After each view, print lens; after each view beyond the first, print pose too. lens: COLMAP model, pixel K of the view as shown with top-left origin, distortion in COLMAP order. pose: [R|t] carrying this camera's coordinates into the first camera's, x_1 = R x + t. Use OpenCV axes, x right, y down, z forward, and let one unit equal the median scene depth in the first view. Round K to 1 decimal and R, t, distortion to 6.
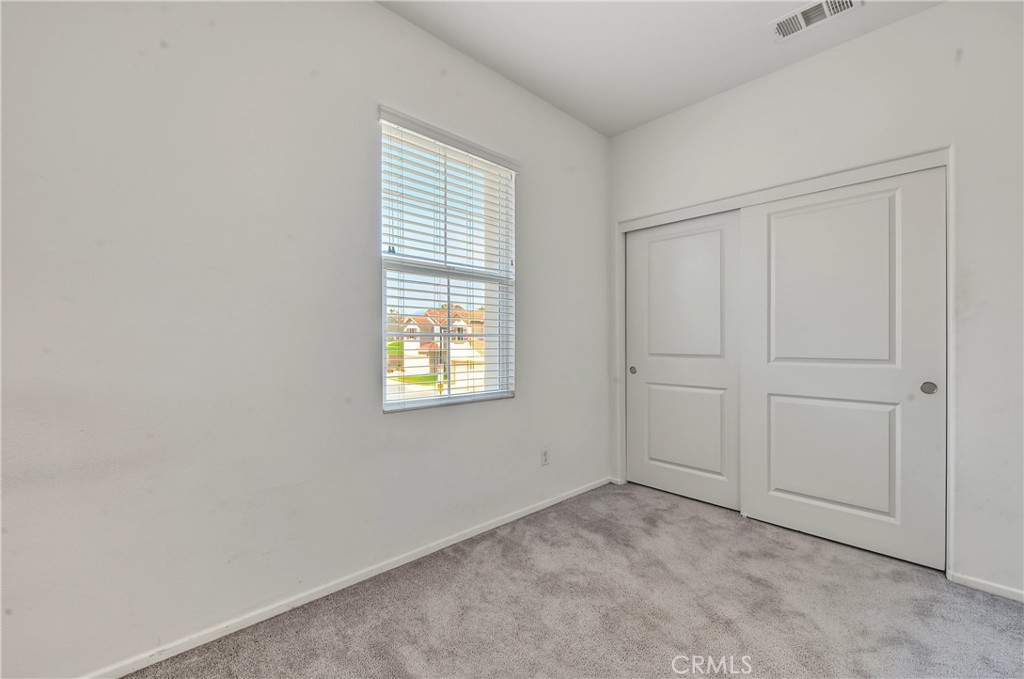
lens RADIAL K [[423.7, 0, 512.1], [0, 423.7, 341.1], [0, 0, 1]] dist [-0.000333, -0.002244]
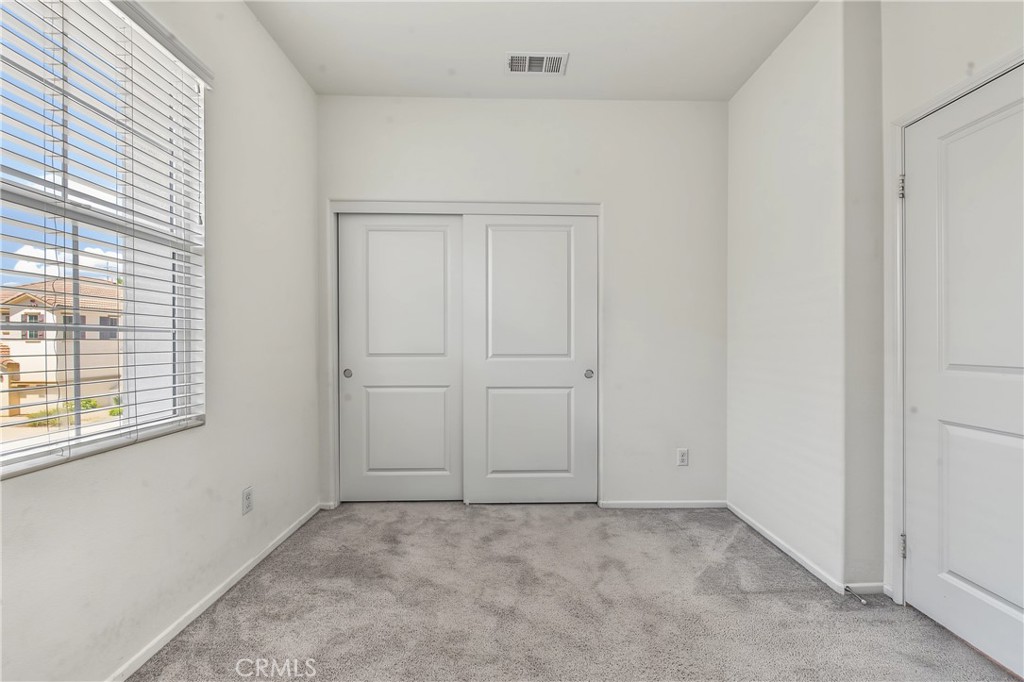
lens RADIAL K [[423.7, 0, 517.1], [0, 423.7, 342.5], [0, 0, 1]] dist [-0.000333, -0.002244]
pose [[0.661945, -0.003426, 0.749544, -0.180454], [-0.001648, 0.999980, 0.006026, -0.000281], [-0.749550, -0.005224, 0.661927, 0.213098]]
